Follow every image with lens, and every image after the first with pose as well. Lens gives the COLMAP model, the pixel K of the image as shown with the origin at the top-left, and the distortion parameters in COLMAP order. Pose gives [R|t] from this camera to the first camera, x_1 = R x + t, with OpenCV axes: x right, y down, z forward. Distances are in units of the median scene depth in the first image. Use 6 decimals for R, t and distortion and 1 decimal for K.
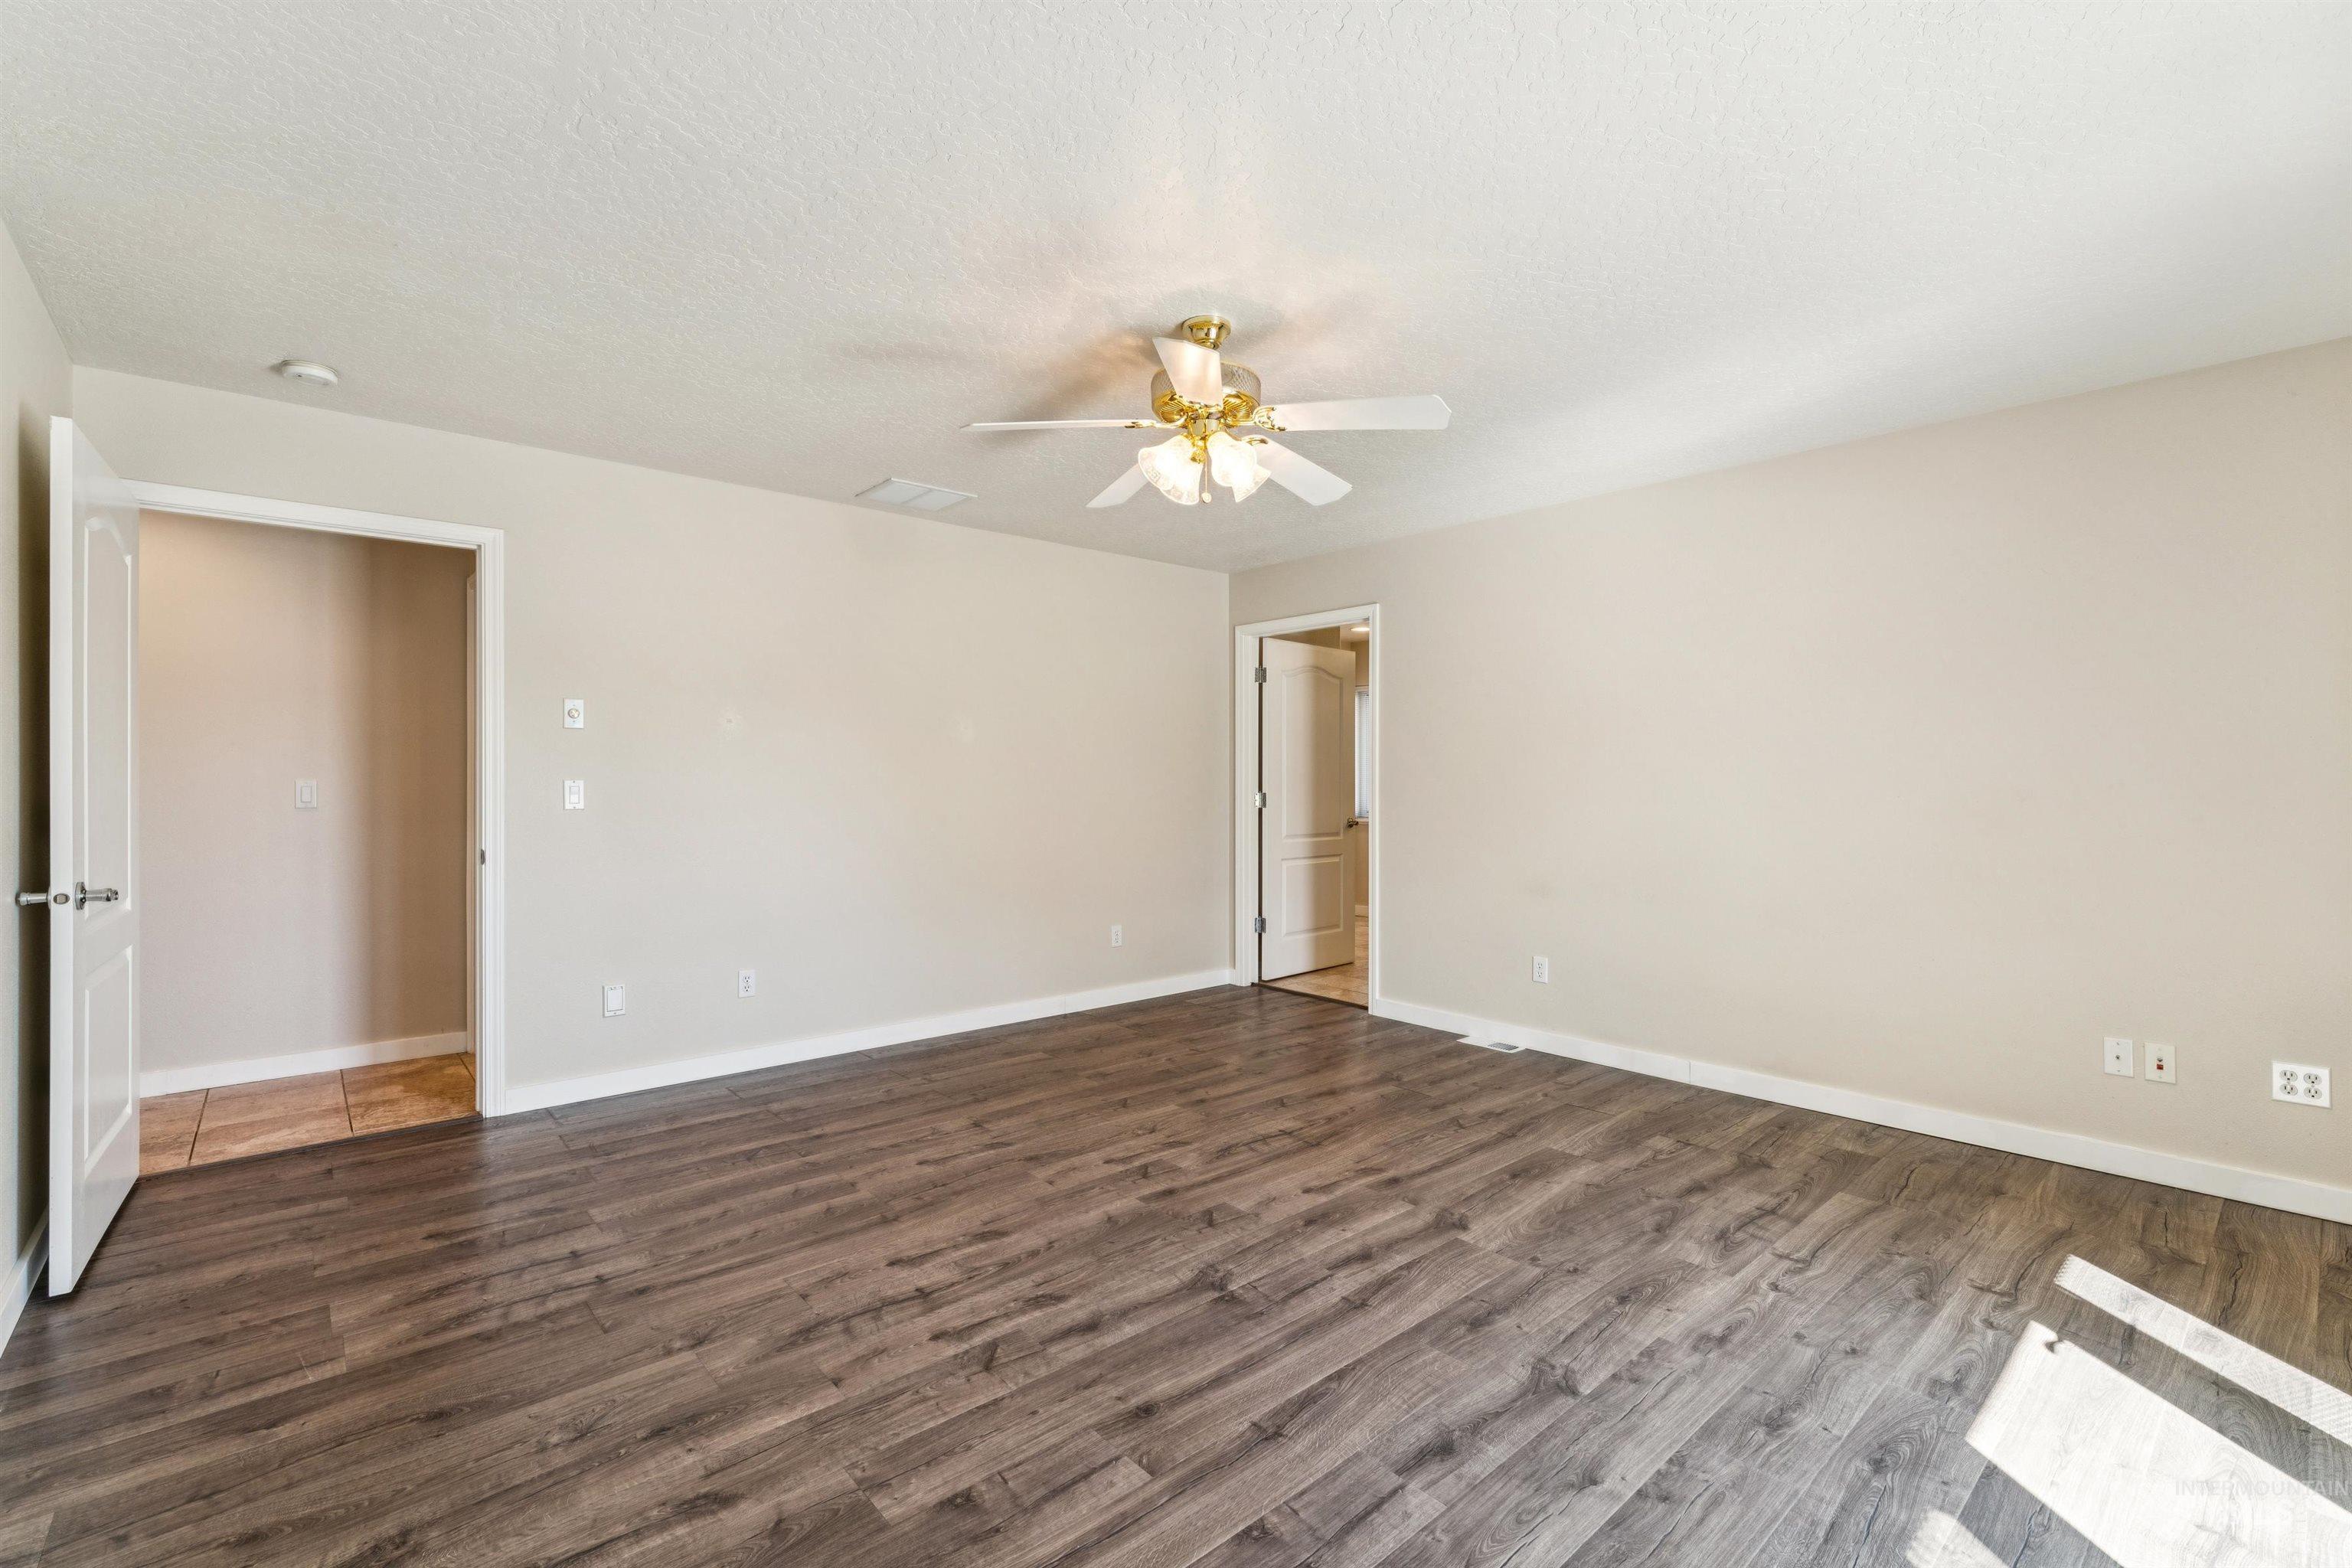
lens RADIAL K [[1030.4, 0, 1183.2], [0, 1030.4, 788.8], [0, 0, 1]] dist [0.001649, 0.000539]
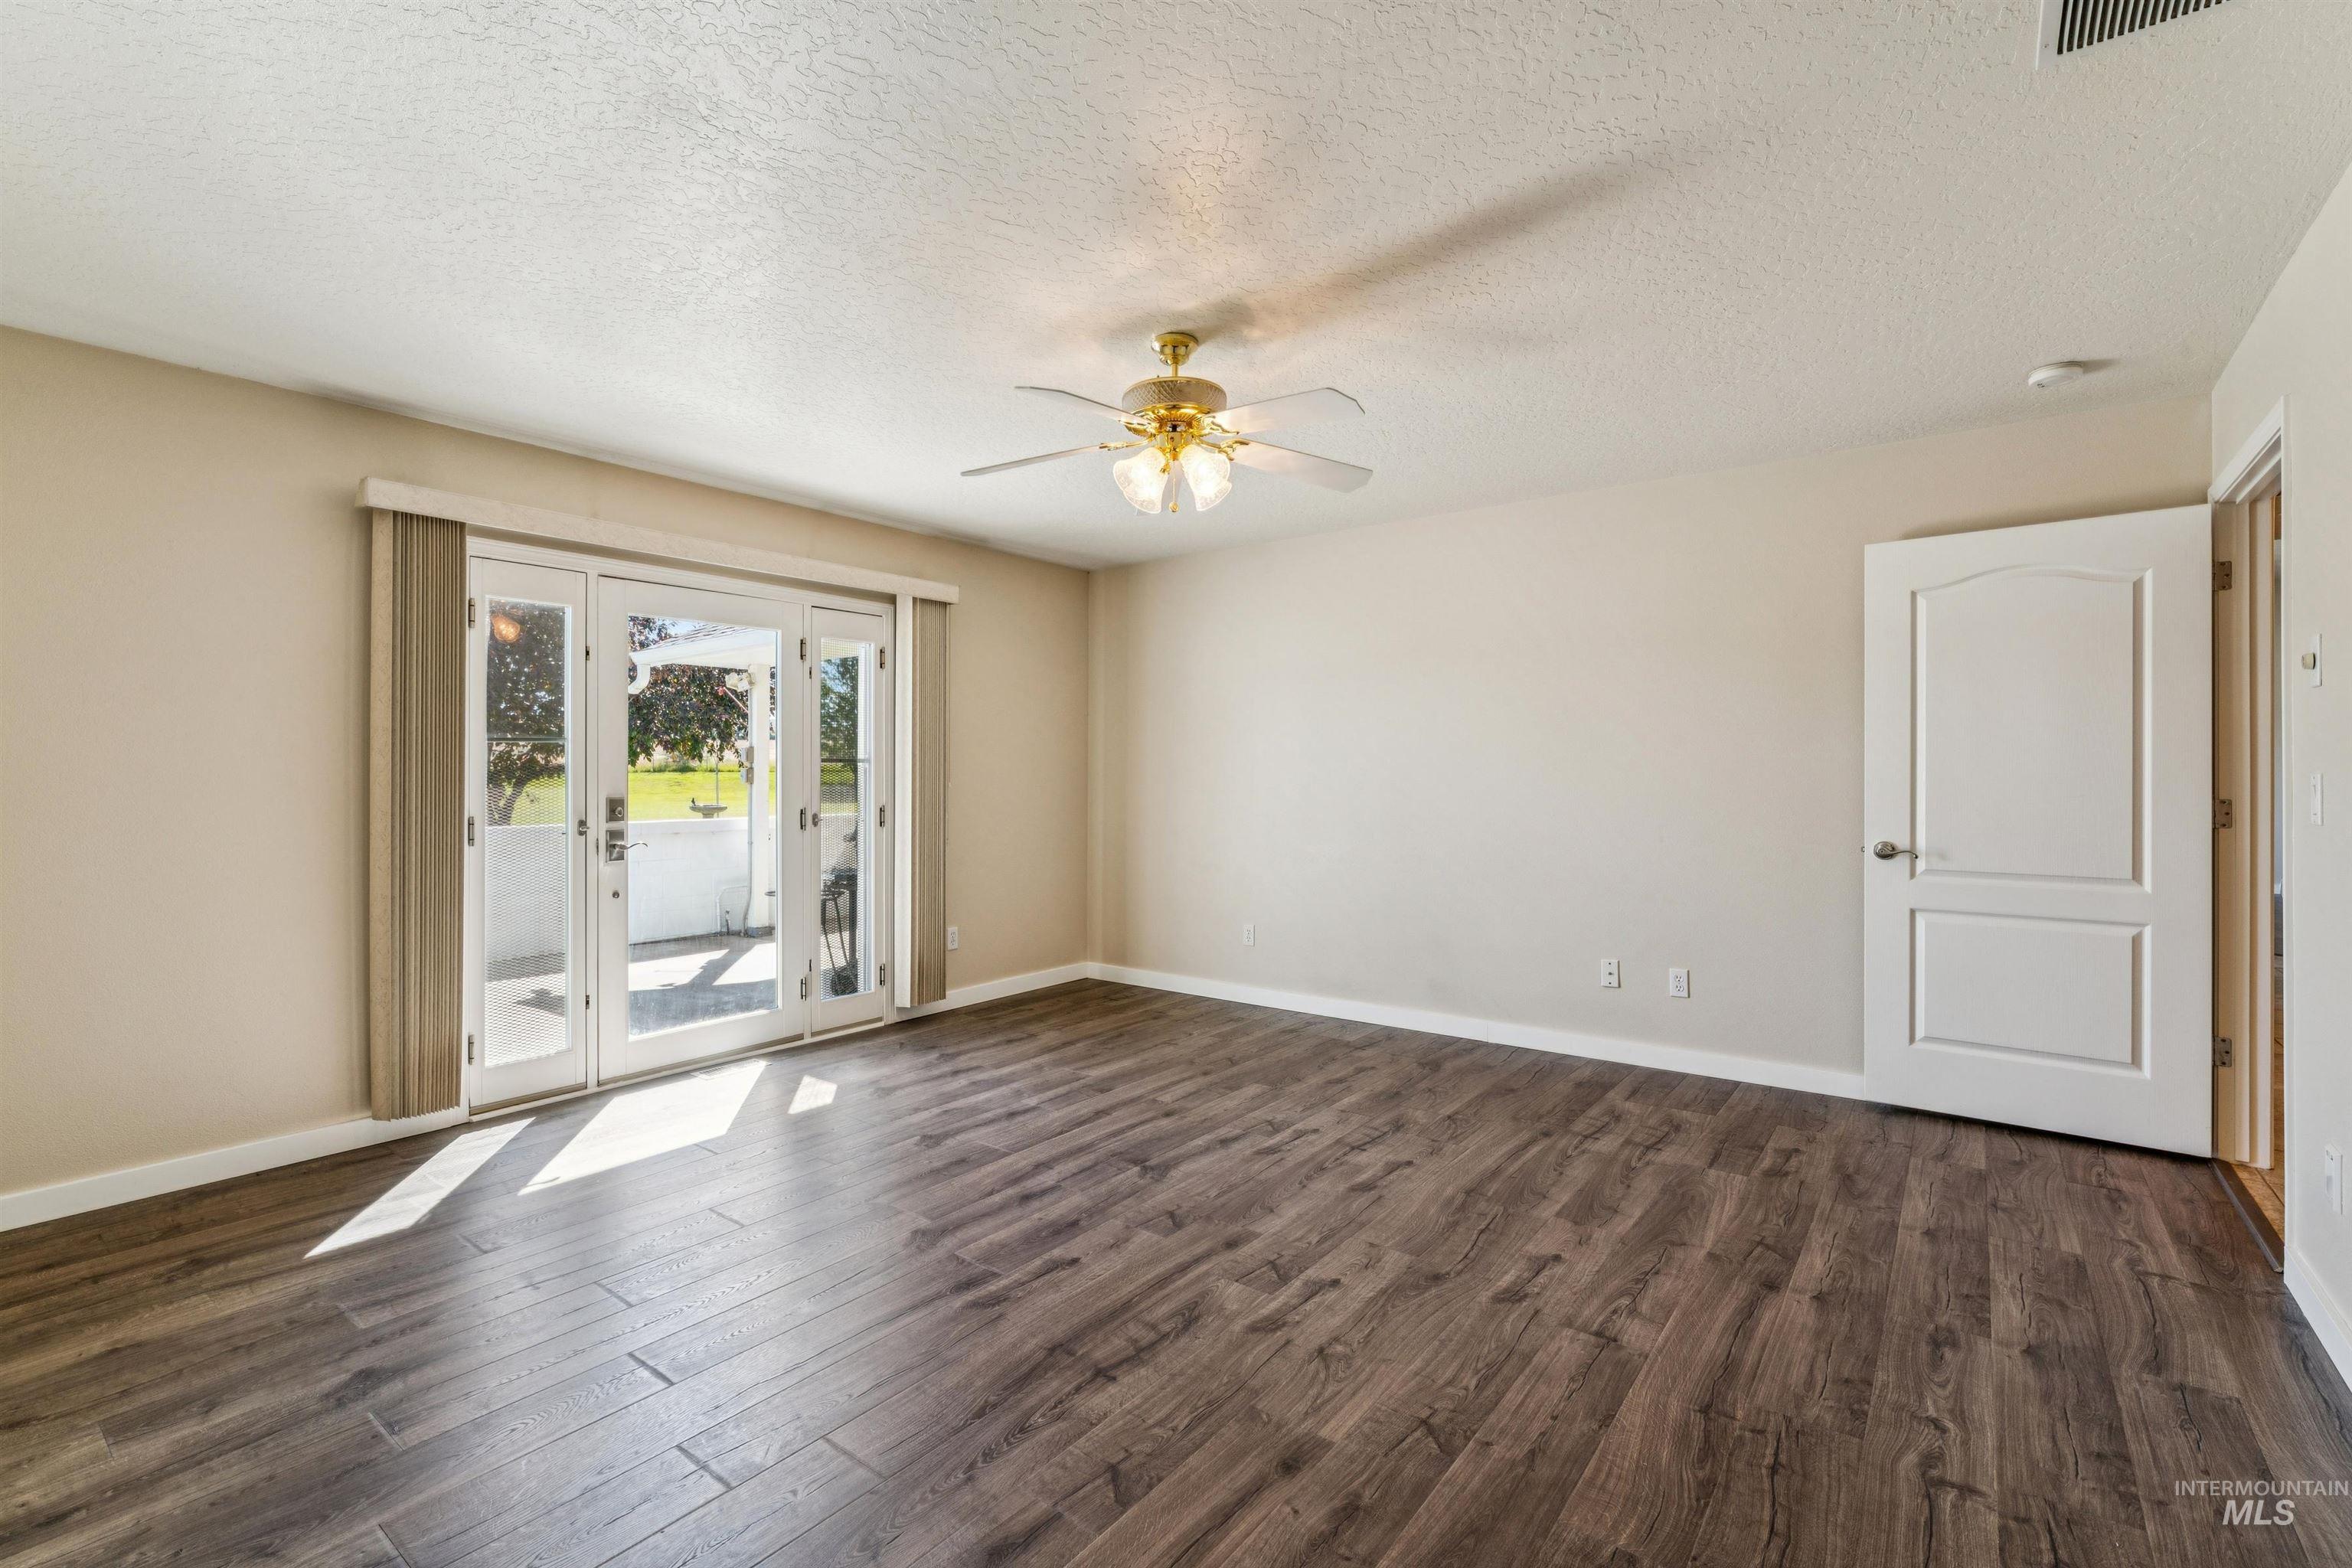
lens RADIAL K [[1030.4, 0, 1179.6], [0, 1030.4, 770.2], [0, 0, 1]] dist [0.001649, 0.000539]
pose [[-0.980541, 0.000644, -0.196311, 0.222588], [-0.000284, 0.999989, 0.004695, -0.020228], [0.196312, 0.004659, -0.980530, 2.040410]]
